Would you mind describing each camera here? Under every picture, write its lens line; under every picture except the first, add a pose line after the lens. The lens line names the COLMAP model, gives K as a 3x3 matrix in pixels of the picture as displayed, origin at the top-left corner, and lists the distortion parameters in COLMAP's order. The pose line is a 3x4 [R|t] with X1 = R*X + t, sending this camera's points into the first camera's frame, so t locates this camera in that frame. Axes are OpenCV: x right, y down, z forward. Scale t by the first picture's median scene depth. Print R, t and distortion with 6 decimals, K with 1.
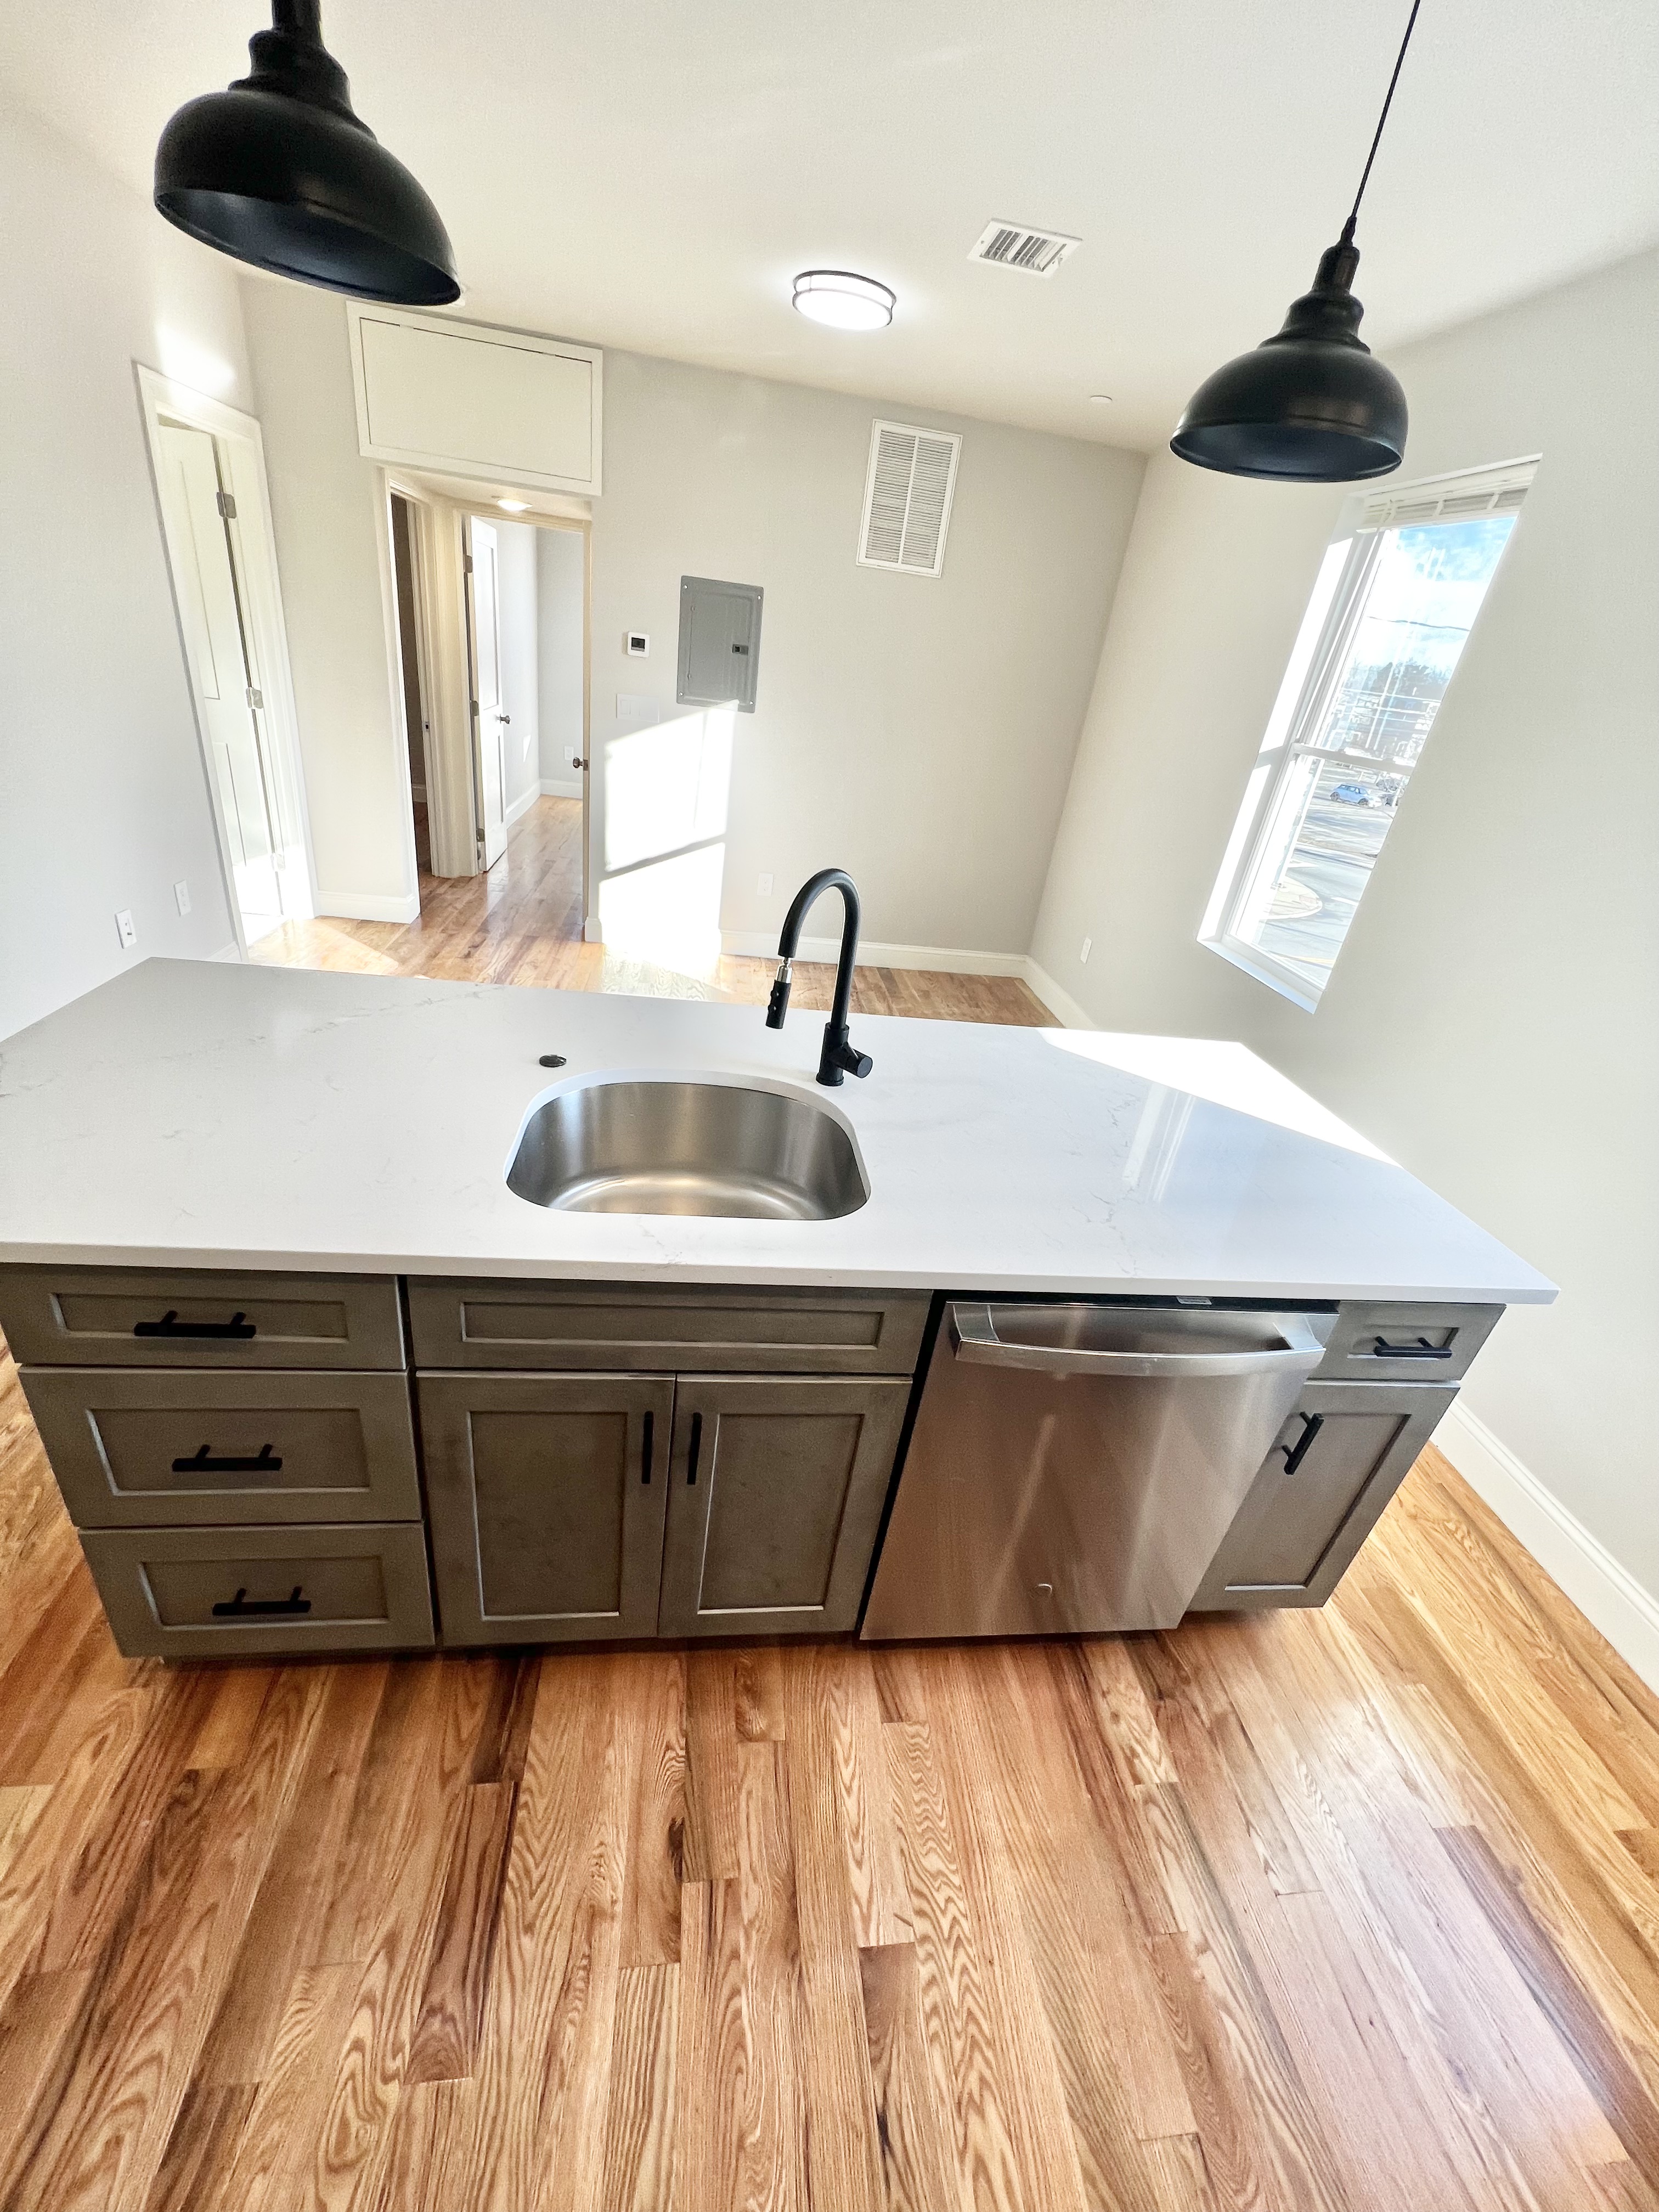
lens RADIAL K [[886.0, 0, 830.1], [0, 886.0, 1103.0], [0, 0, 1]] dist [0.002883, -0.000622]
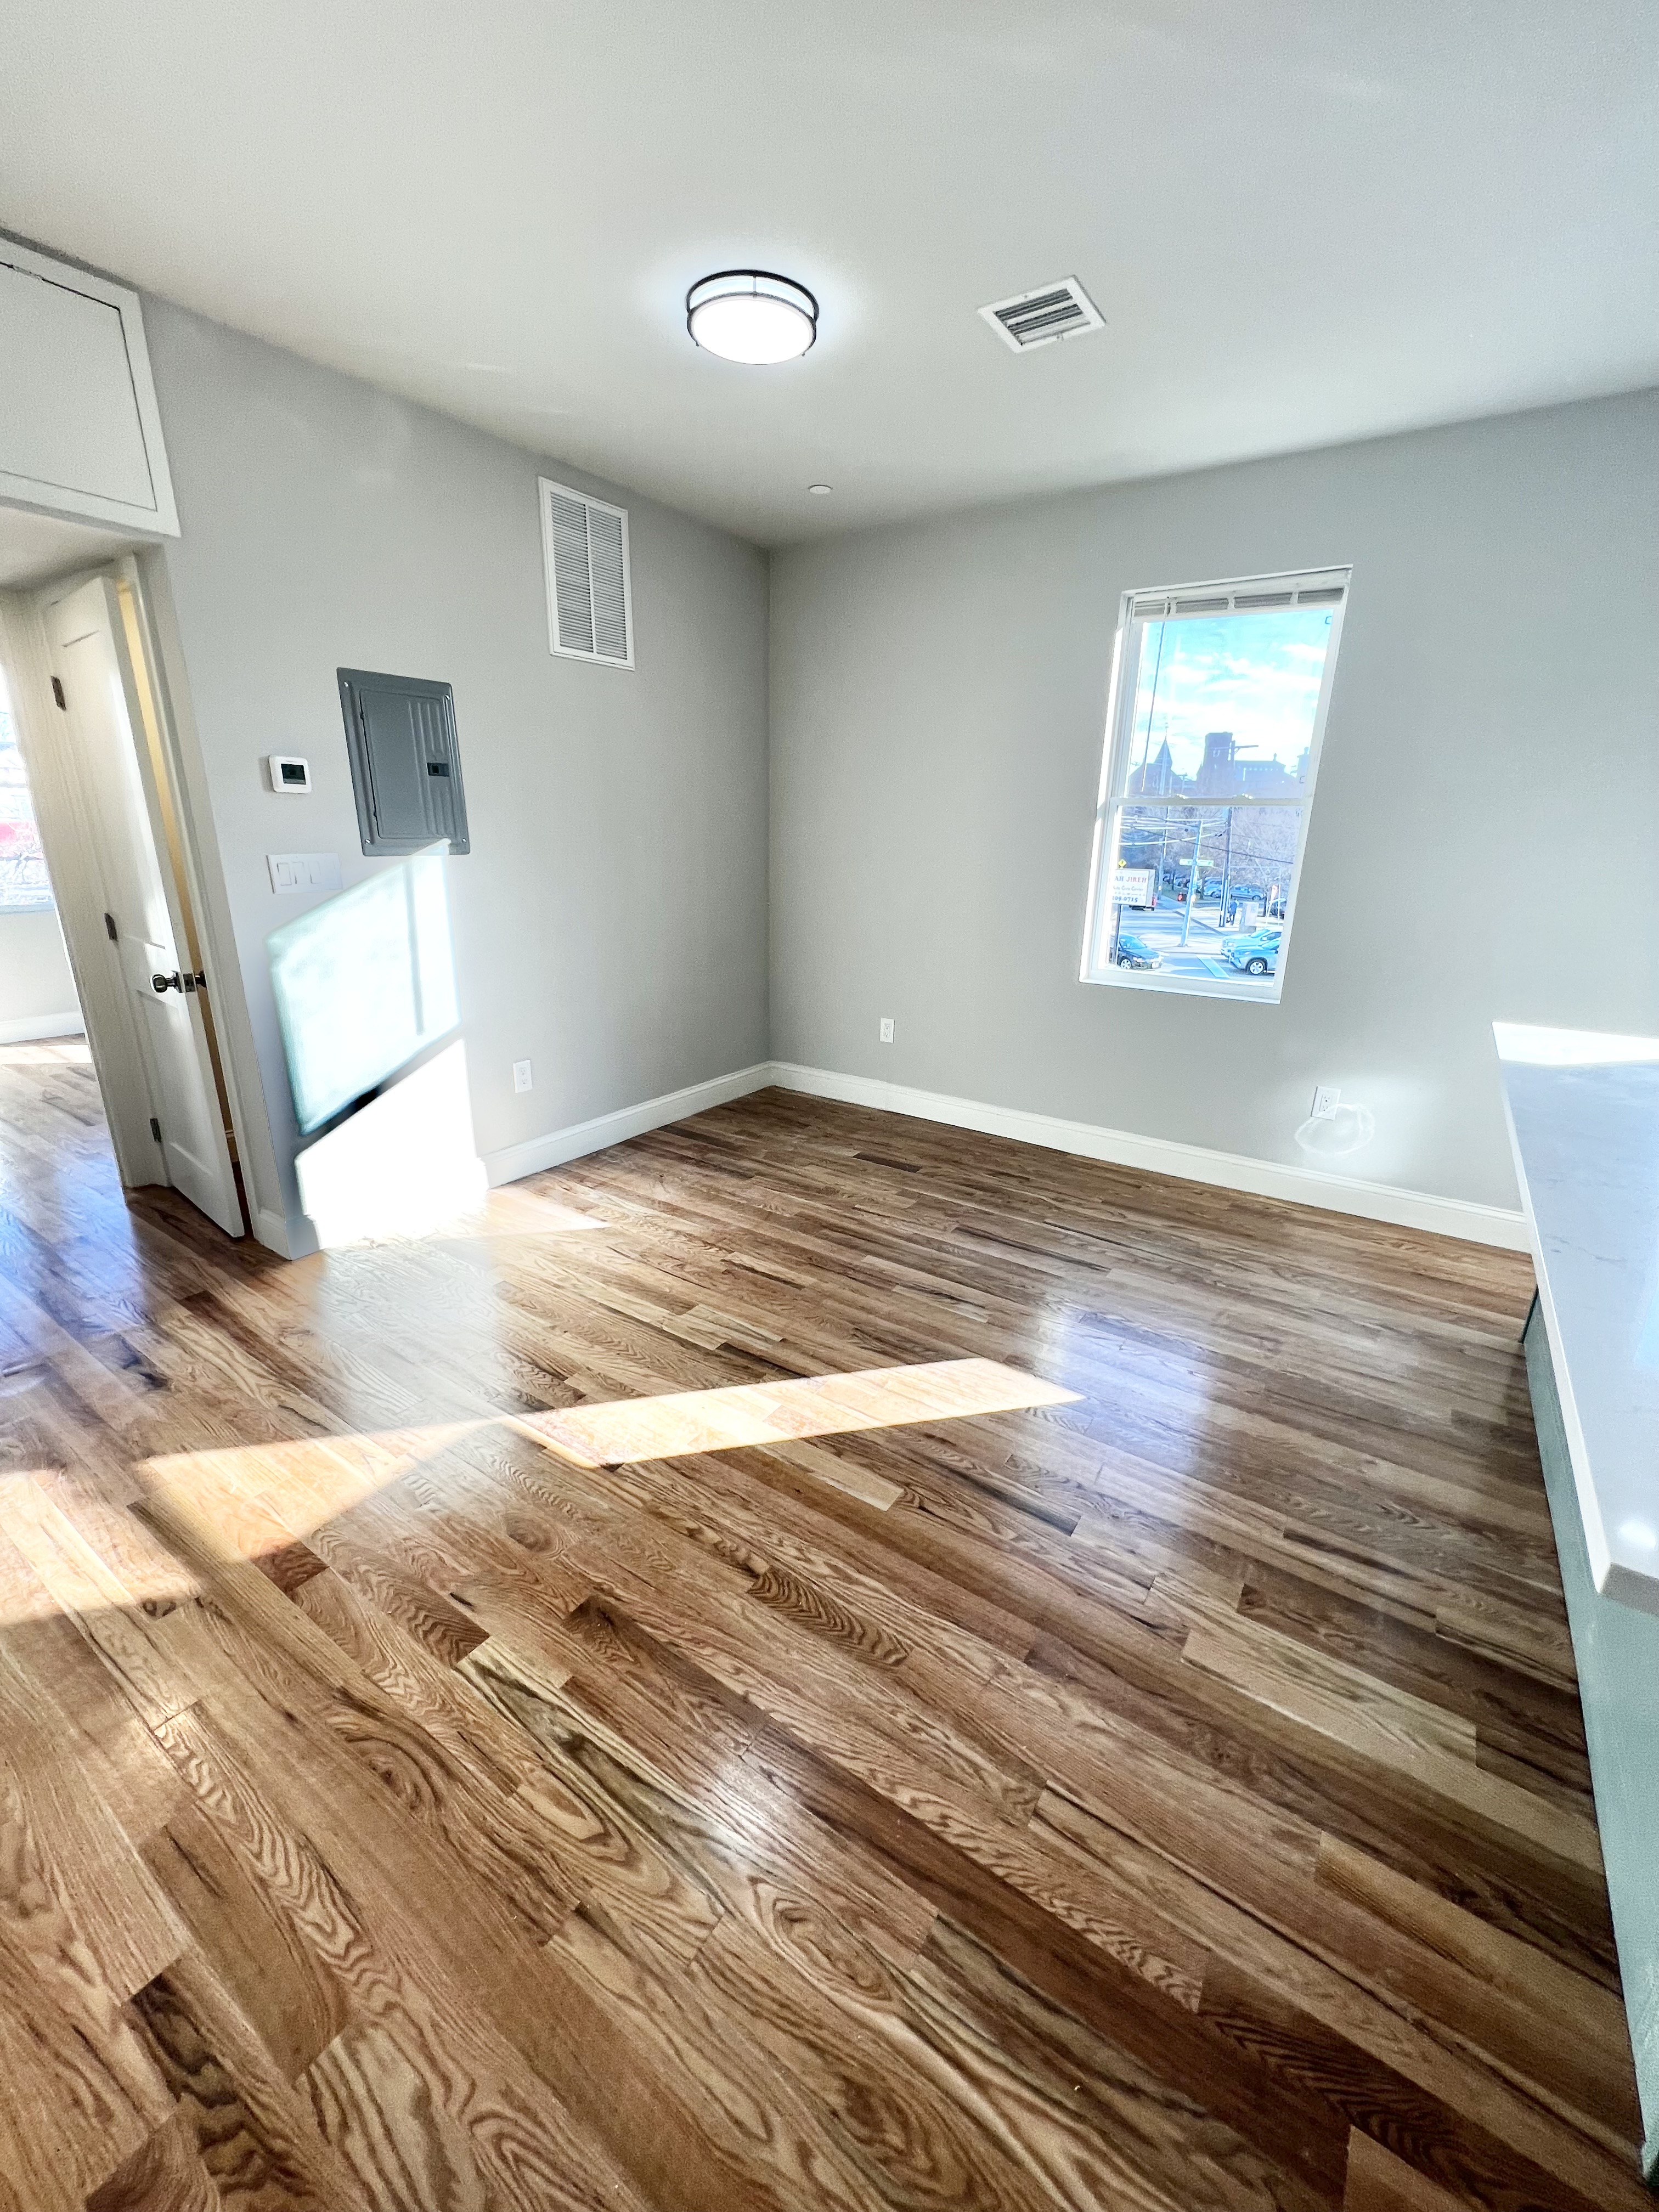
lens RADIAL K [[883.0, 0, 831.7], [0, 883.0, 1106.6], [0, 0, 1]] dist [0.000095, 0.000041]
pose [[0.653253, -0.338729, 0.677143, -0.470570], [0.402452, 0.912882, 0.068400, -0.199222], [-0.641321, 0.227835, 0.732665, 0.365717]]
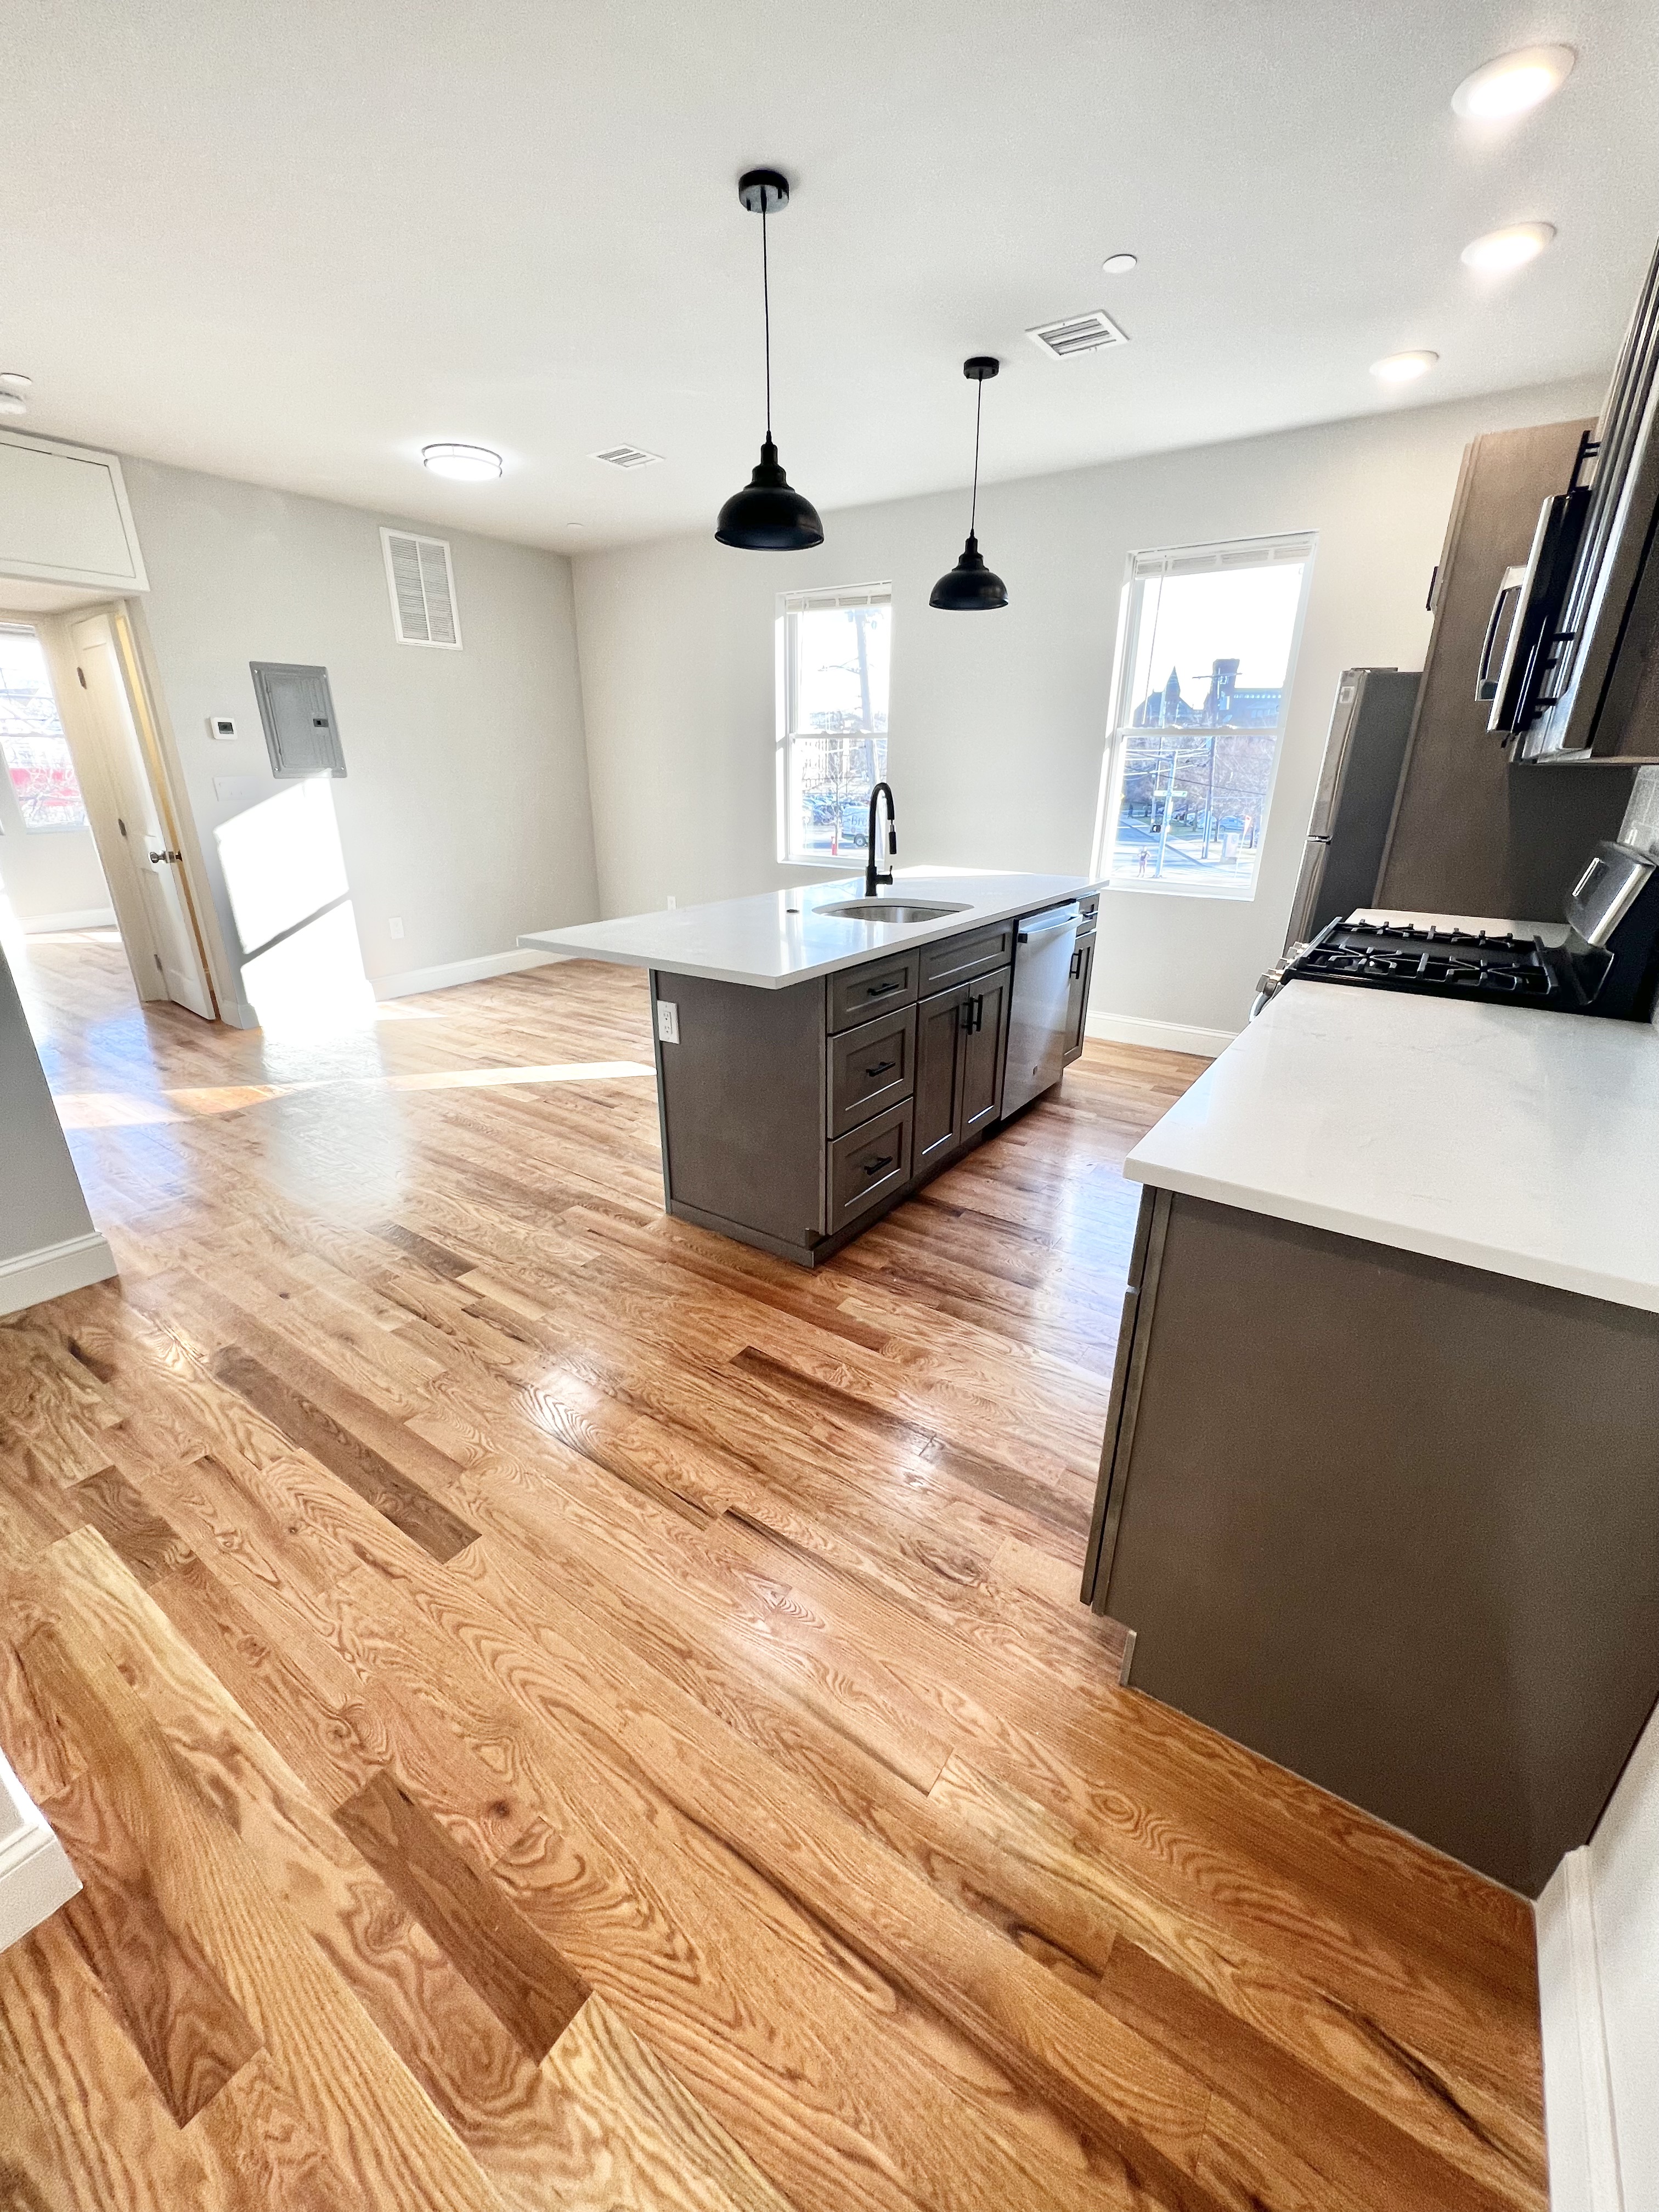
lens RADIAL K [[886.0, 0, 830.0], [0, 886.0, 1105.8], [0, 0, 1]] dist [0.002883, -0.000622]
pose [[0.657929, -0.386492, 0.646339, -0.597337], [0.413295, 0.902772, 0.119124, 0.048874], [-0.629537, 0.188753, 0.753695, -0.141909]]
